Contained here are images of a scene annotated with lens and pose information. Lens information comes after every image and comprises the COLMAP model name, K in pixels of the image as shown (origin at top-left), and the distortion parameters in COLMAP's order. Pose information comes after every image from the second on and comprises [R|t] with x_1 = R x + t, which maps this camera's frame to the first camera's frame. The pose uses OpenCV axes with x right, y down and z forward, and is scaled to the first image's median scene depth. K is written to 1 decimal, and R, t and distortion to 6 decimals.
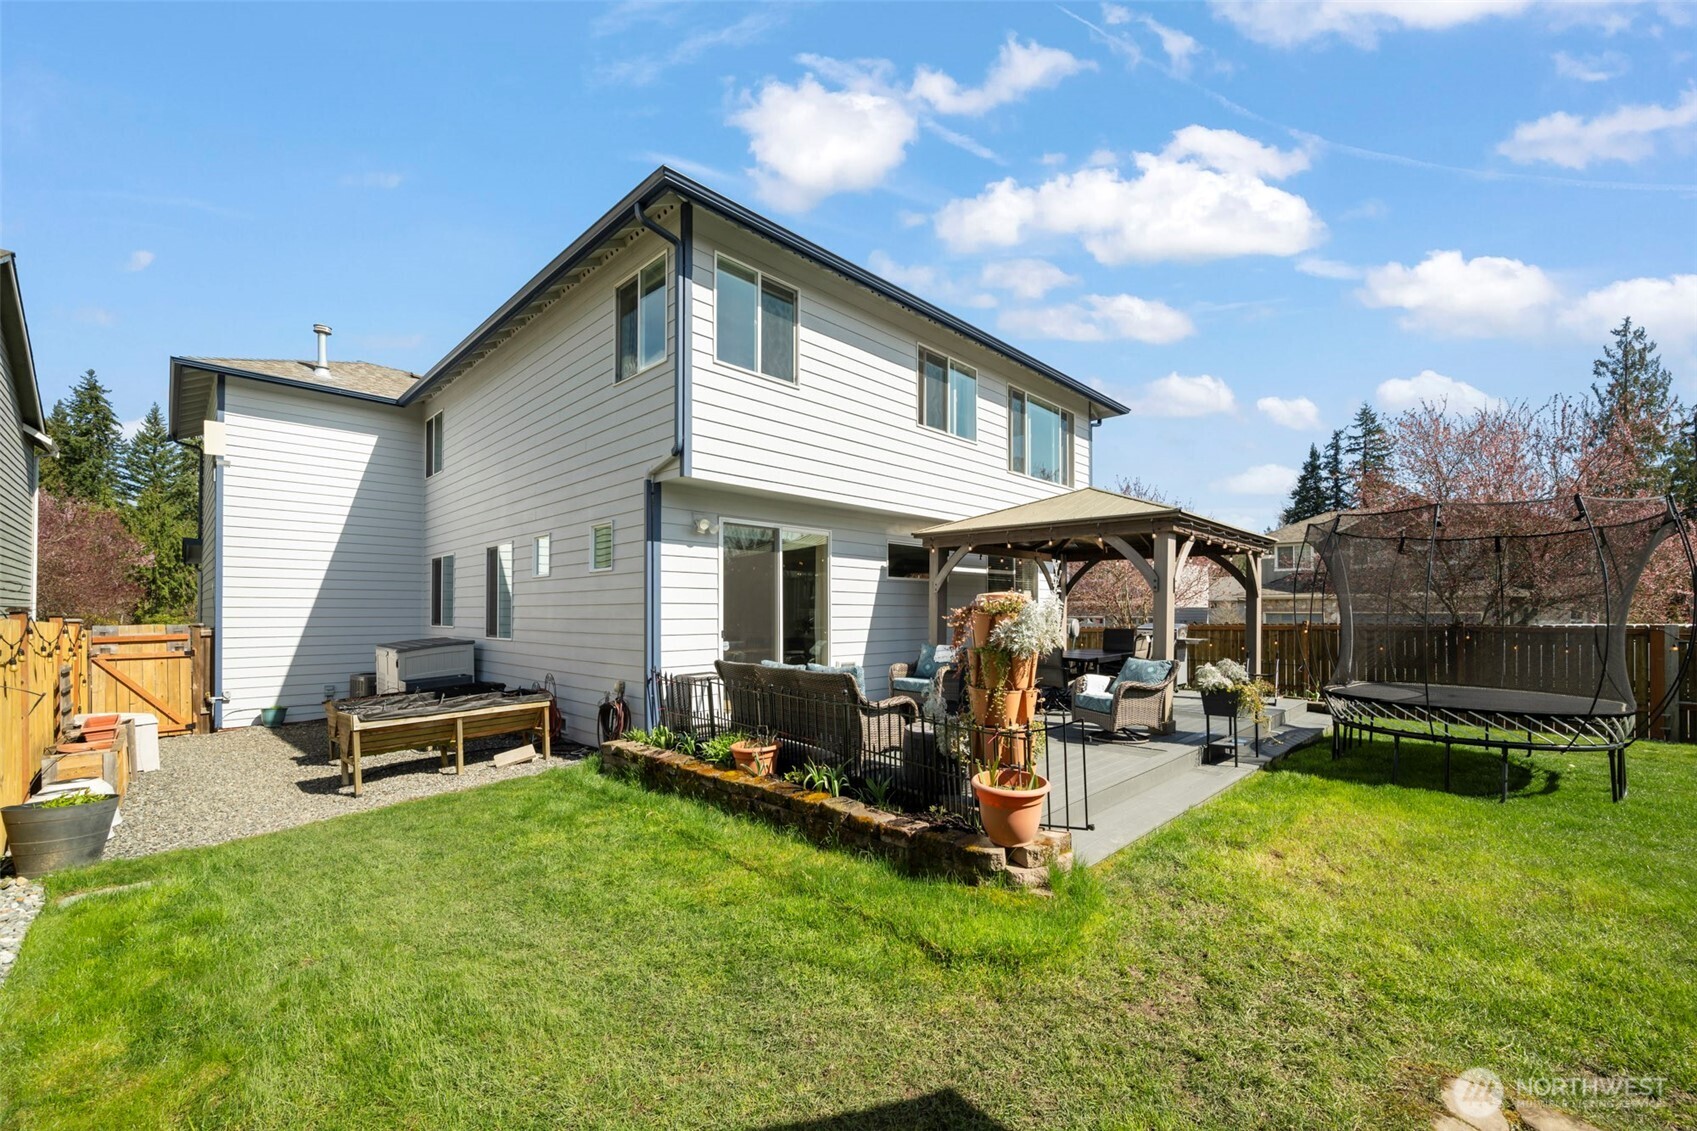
lens RADIAL K [[680.8, 0, 851.8], [0, 680.8, 596.0], [0, 0, 1]] dist [0.000346, -0.000742]
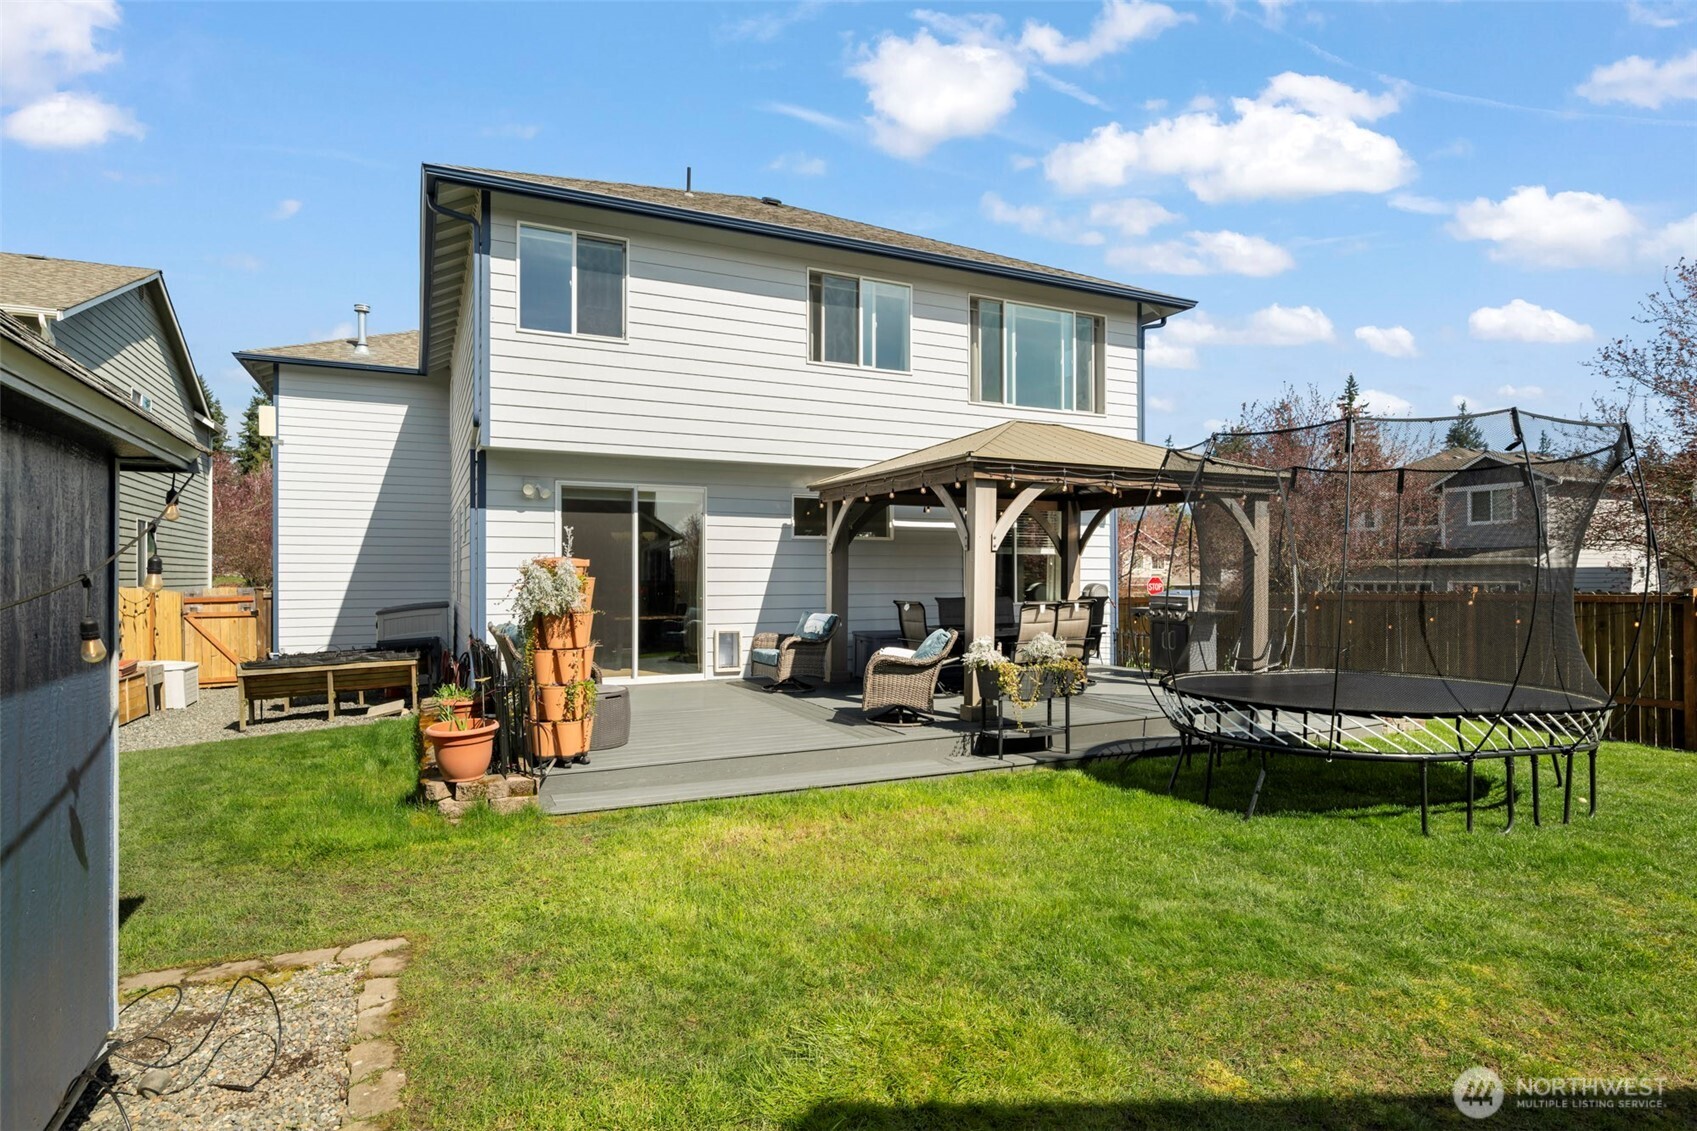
lens RADIAL K [[900.7, 0, 848.5], [0, 900.7, 565.5], [0, 0, 1]] dist [-0.004723, 0.000631]
pose [[0.939996, -0.005345, -0.341144, 0.533025], [0.009567, 0.999897, 0.010696, -0.001693], [0.341052, -0.013318, 0.939950, -0.073281]]
